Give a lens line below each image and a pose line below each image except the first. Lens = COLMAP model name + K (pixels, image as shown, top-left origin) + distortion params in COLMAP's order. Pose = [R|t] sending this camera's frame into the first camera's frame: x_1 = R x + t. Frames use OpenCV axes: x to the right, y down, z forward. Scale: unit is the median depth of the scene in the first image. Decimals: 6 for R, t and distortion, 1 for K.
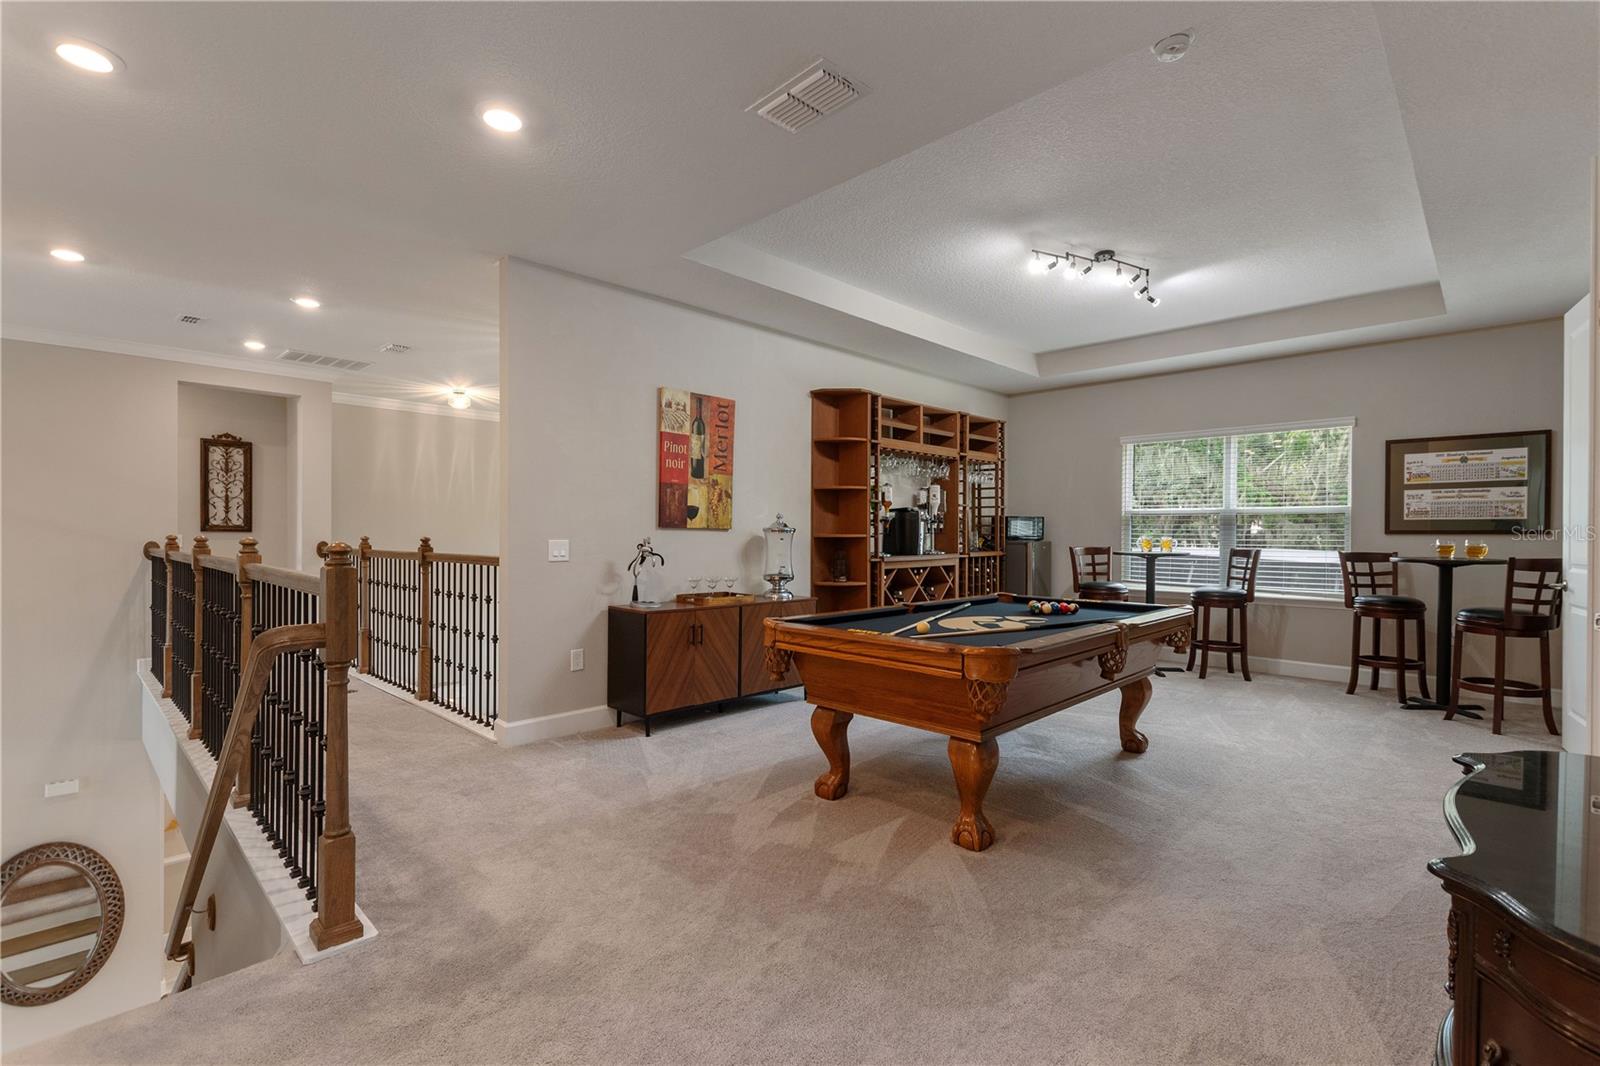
lens RADIAL K [[716.3, 0, 798.3], [0, 716.3, 535.0], [0, 0, 1]] dist [0.012392, -0.004144]
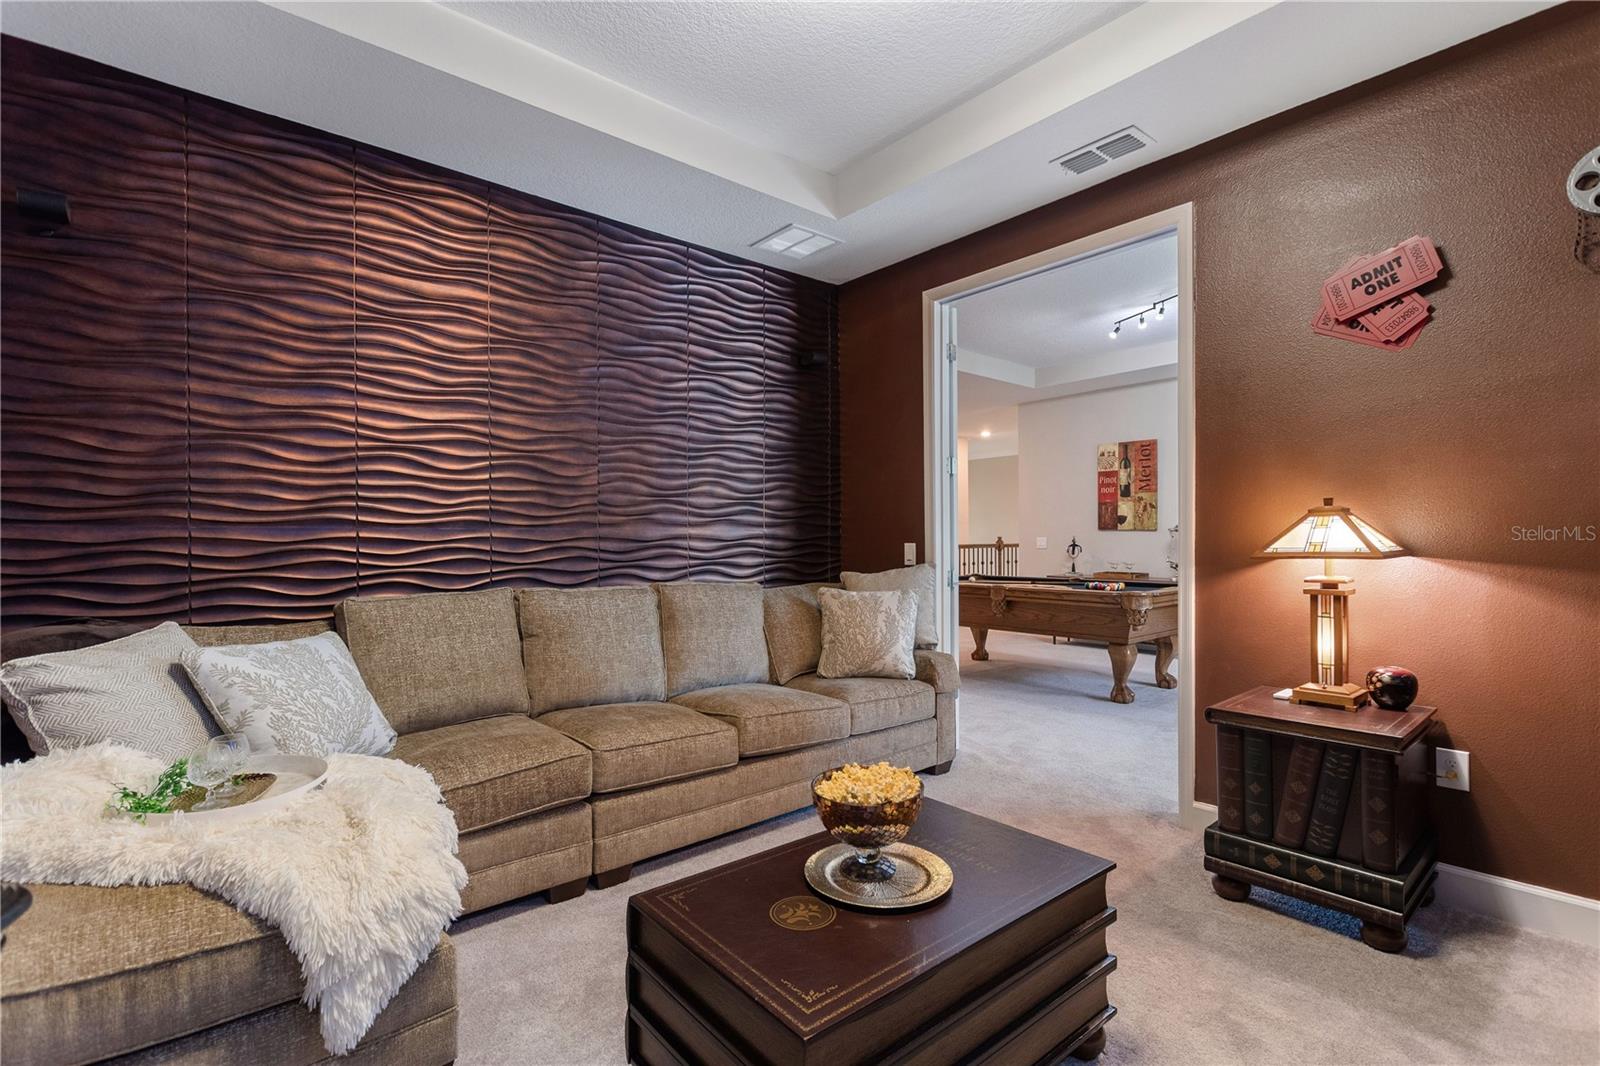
lens RADIAL K [[716.3, 0, 792.3], [0, 716.3, 538.1], [0, 0, 1]] dist [0.012392, -0.004144]
pose [[-0.084656, -0.007195, -0.996384, 1.410585], [0.003622, 0.999965, -0.007528, 0.016851], [0.996404, -0.004247, -0.084627, 0.407764]]
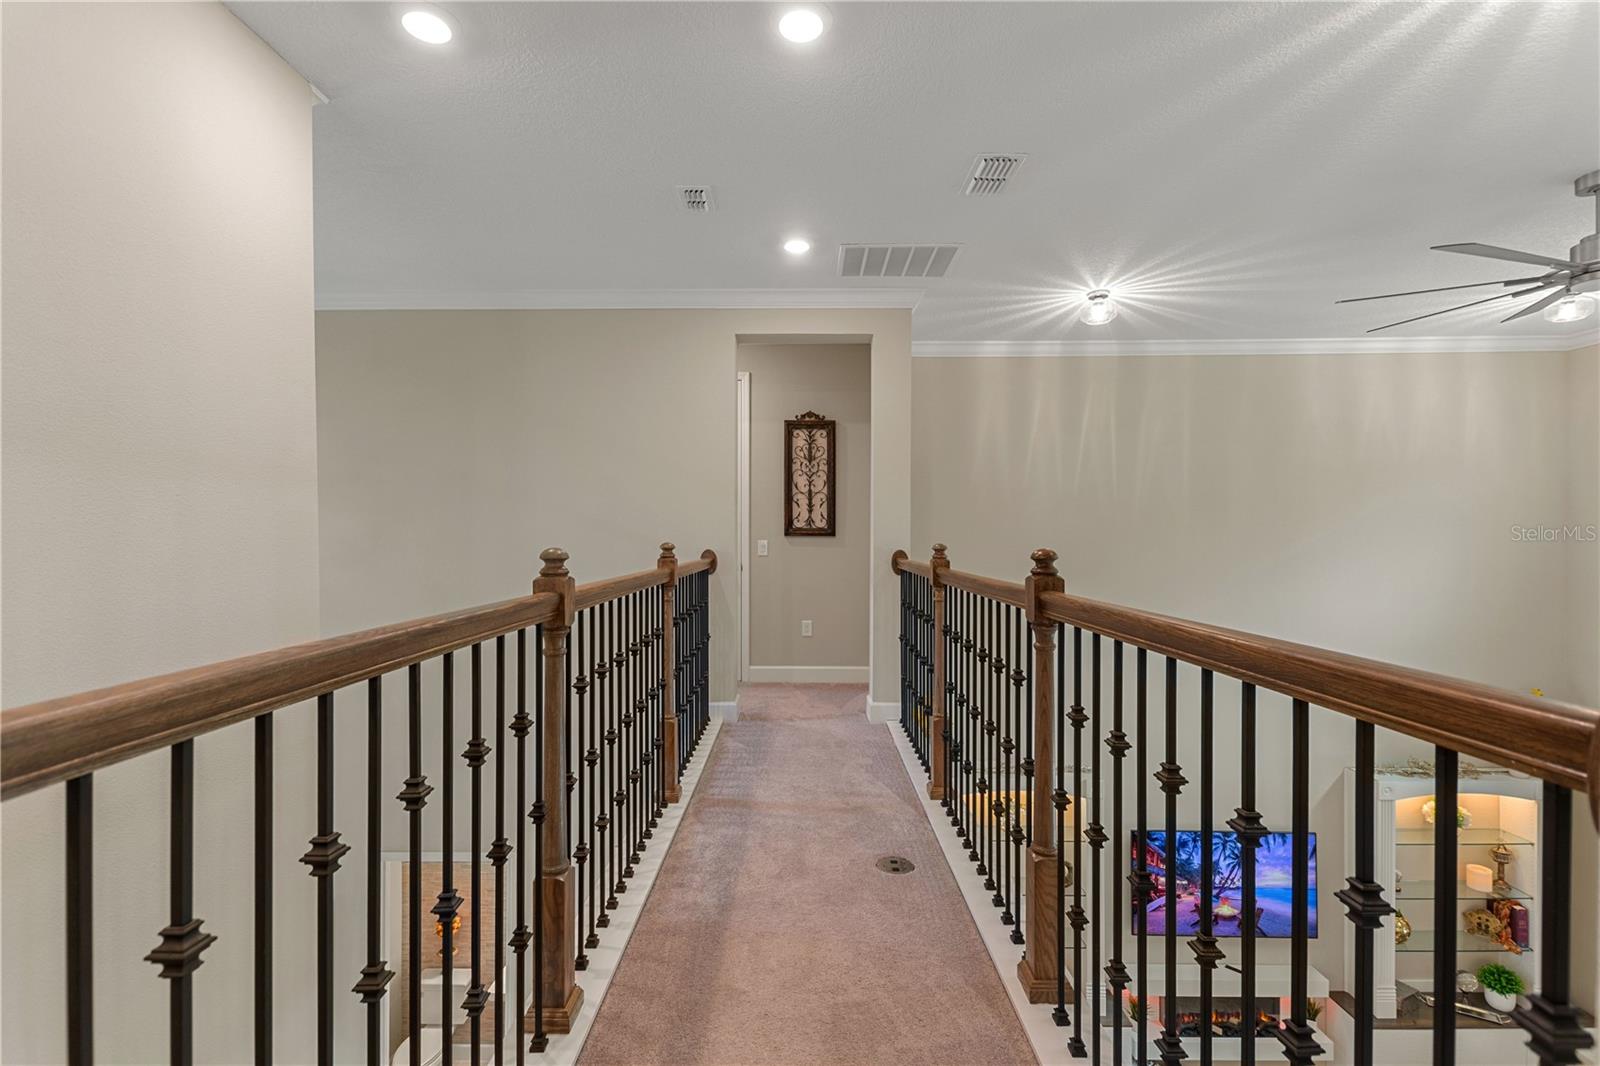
lens RADIAL K [[716.3, 0, 803.3], [0, 716.3, 536.5], [0, 0, 1]] dist [0.012392, -0.004144]
pose [[0.695059, -0.001928, -0.718950, -0.249212], [0.000418, 0.999997, -0.002278, -0.002555], [0.718953, 0.001283, 0.695058, 0.480120]]
